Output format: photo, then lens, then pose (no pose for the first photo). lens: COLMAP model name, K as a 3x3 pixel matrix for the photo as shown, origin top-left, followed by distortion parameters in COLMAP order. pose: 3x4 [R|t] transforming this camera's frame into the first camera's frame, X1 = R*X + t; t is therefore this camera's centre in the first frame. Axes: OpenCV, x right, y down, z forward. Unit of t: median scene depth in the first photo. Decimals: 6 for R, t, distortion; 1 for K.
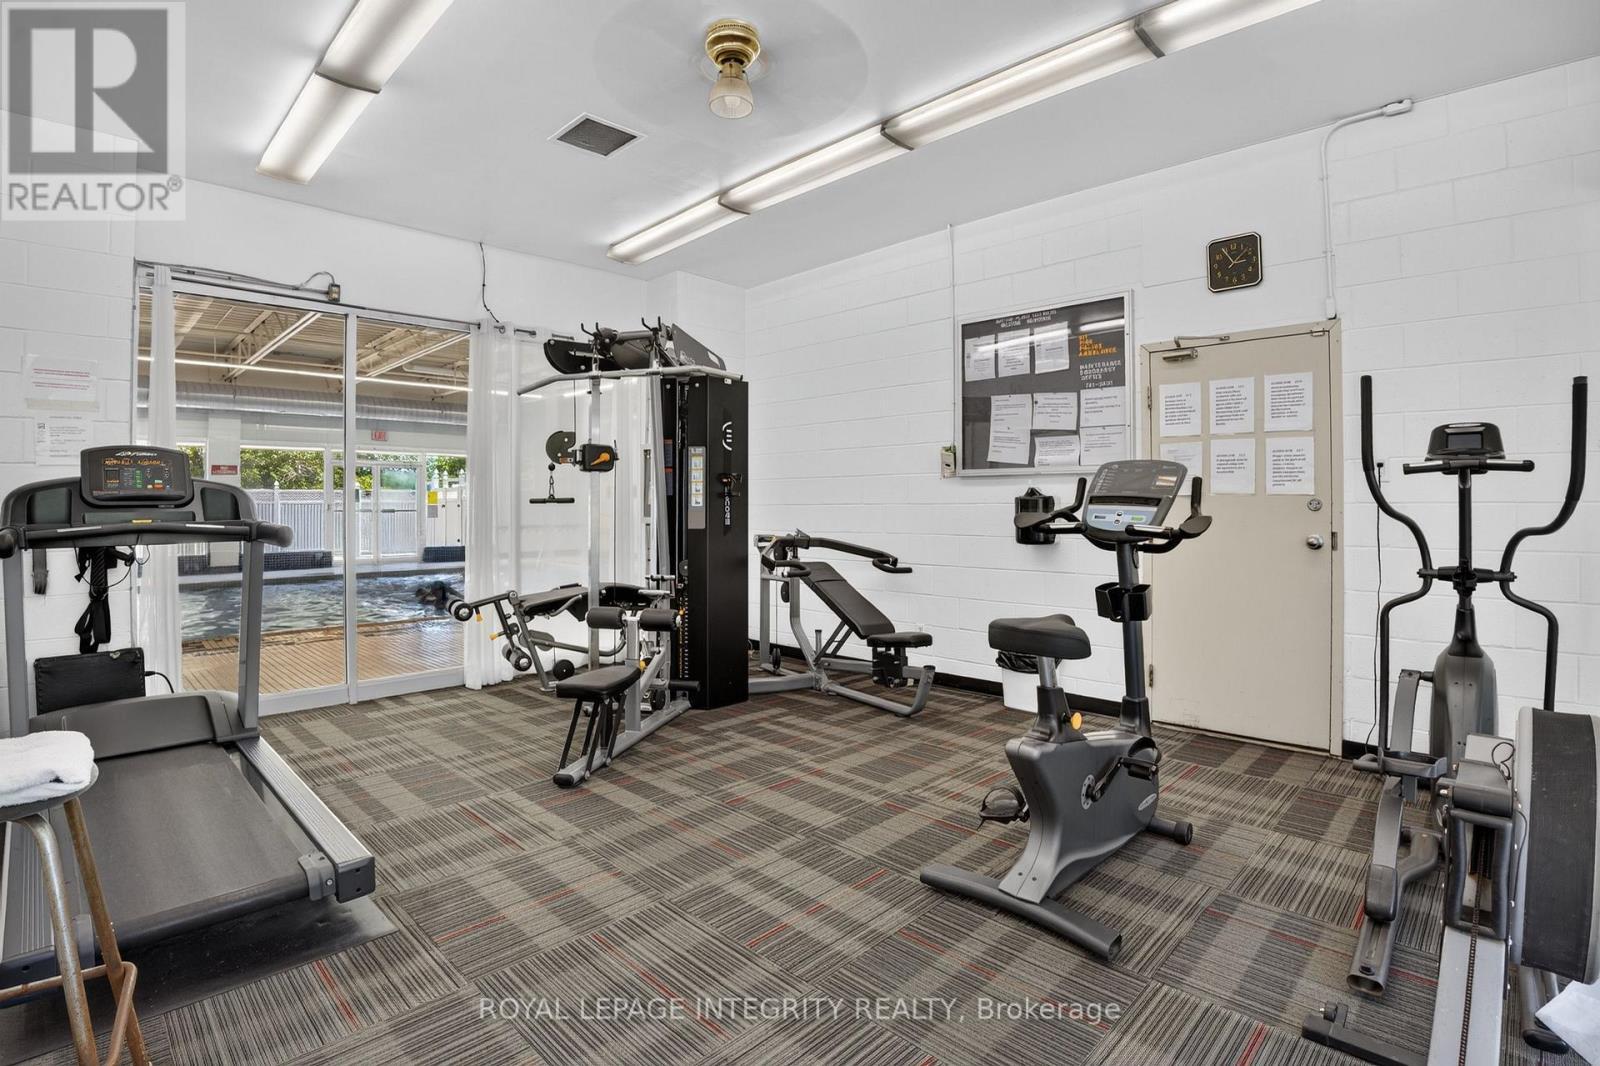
lens RADIAL K [[774.1, 0, 798.3], [0, 774.1, 509.8], [0, 0, 1]] dist [-0.073360, 0.009003]
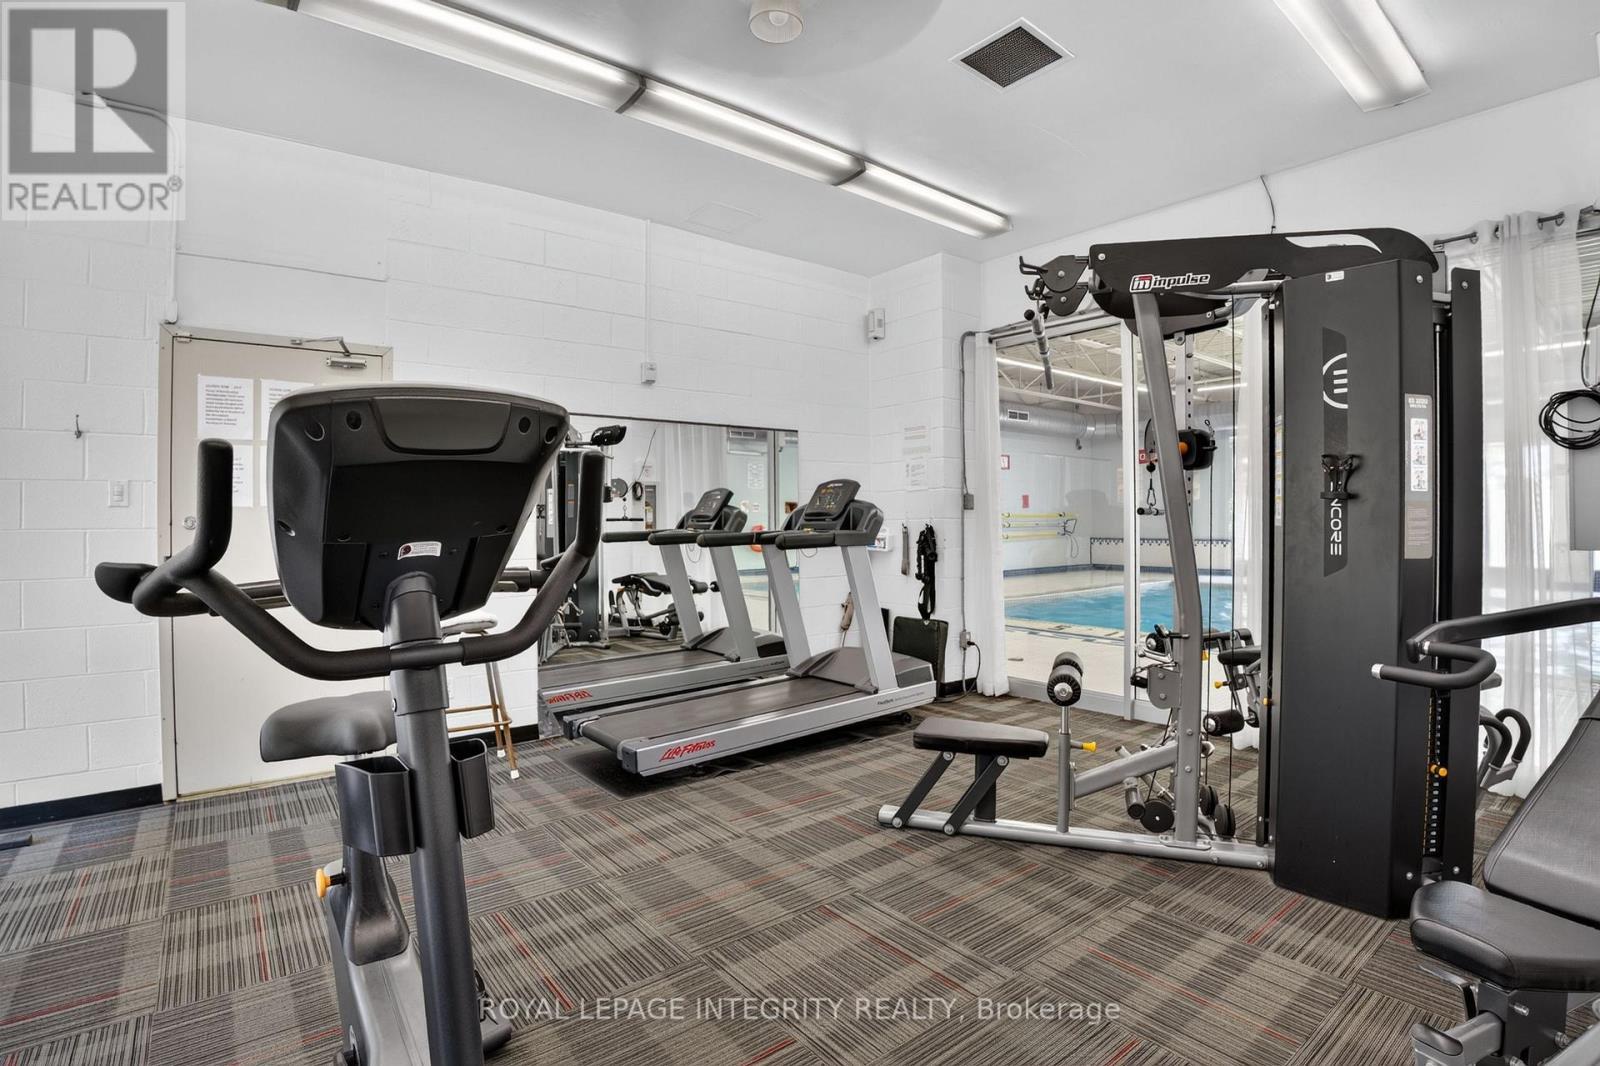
lens RADIAL K [[774.1, 0, 798.3], [0, 774.1, 509.8], [0, 0, 1]] dist [-0.073360, 0.009003]
pose [[-0.116784, -0.006570, -0.993136, 0.624976], [0.003851, 0.999968, -0.007068, -0.012009], [0.993150, -0.004650, -0.116755, 0.989864]]
